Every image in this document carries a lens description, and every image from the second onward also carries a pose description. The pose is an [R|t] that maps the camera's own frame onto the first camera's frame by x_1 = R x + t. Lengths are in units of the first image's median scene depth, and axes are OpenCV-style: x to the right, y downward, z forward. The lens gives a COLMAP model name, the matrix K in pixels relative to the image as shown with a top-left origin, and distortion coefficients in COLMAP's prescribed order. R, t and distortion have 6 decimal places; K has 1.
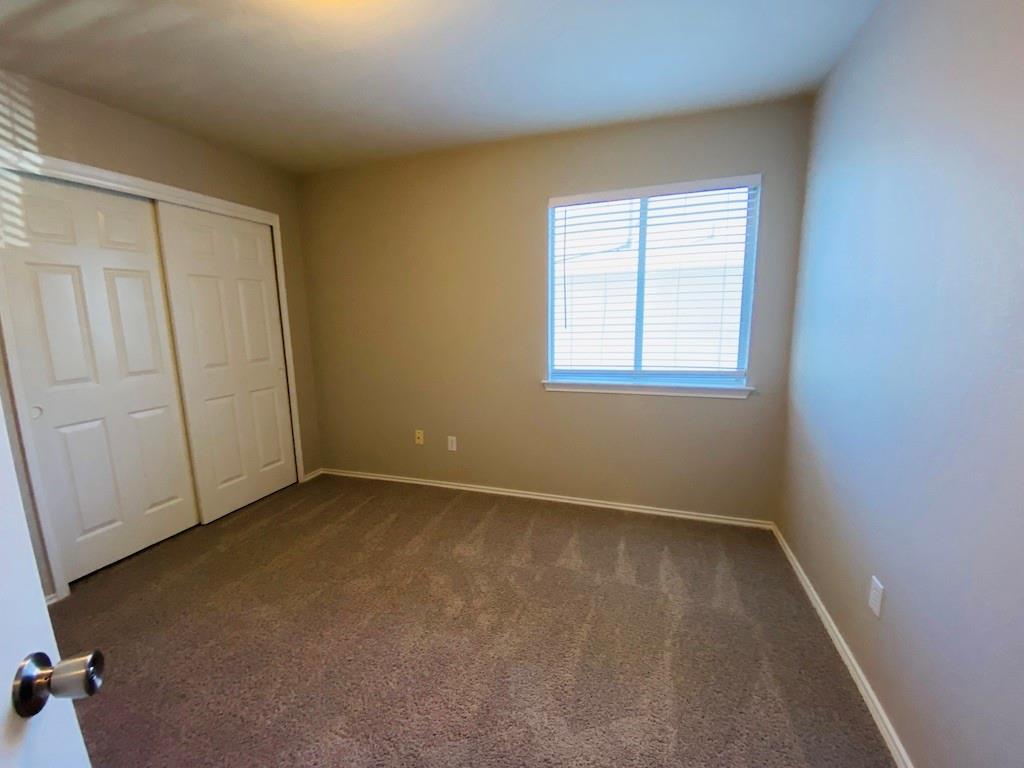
lens RADIAL K [[415.0, 0, 512.0], [0, 415.0, 384.0], [0, 0, 1]] dist [0.018920, -0.019924]
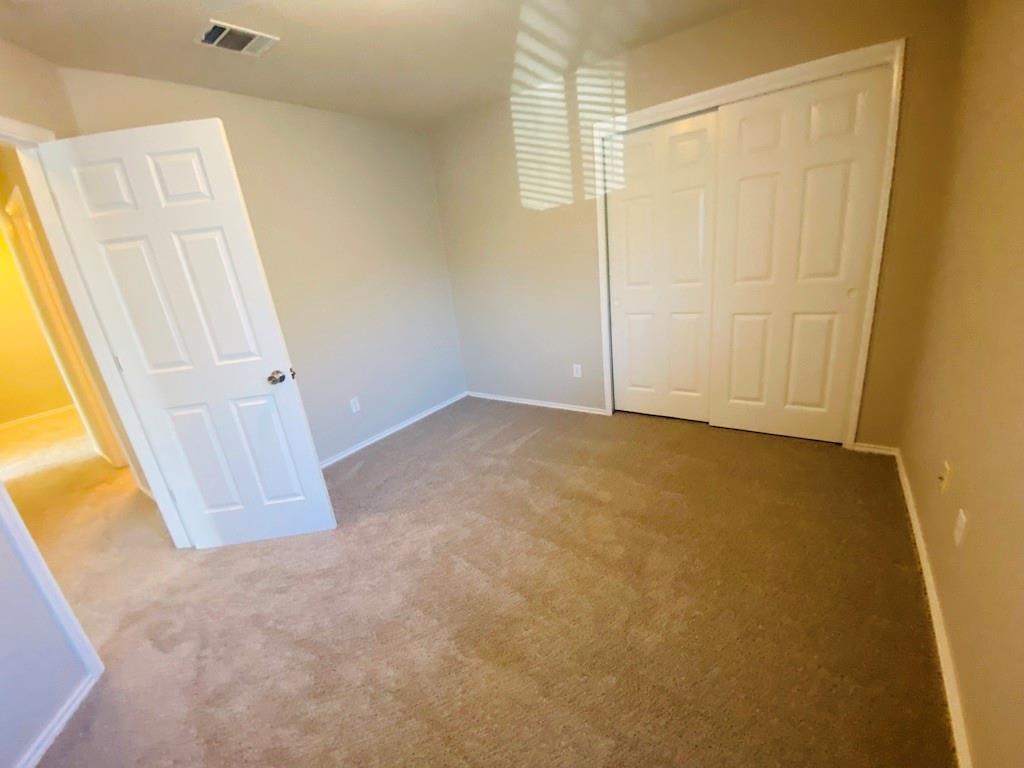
lens RADIAL K [[415.0, 0, 512.0], [0, 415.0, 384.0], [0, 0, 1]] dist [0.018920, -0.019924]
pose [[-0.298081, 0.340905, -0.891589, 0.364320], [-0.036571, 0.929286, 0.367545, -0.149407], [0.953840, 0.142164, -0.264536, 0.773991]]
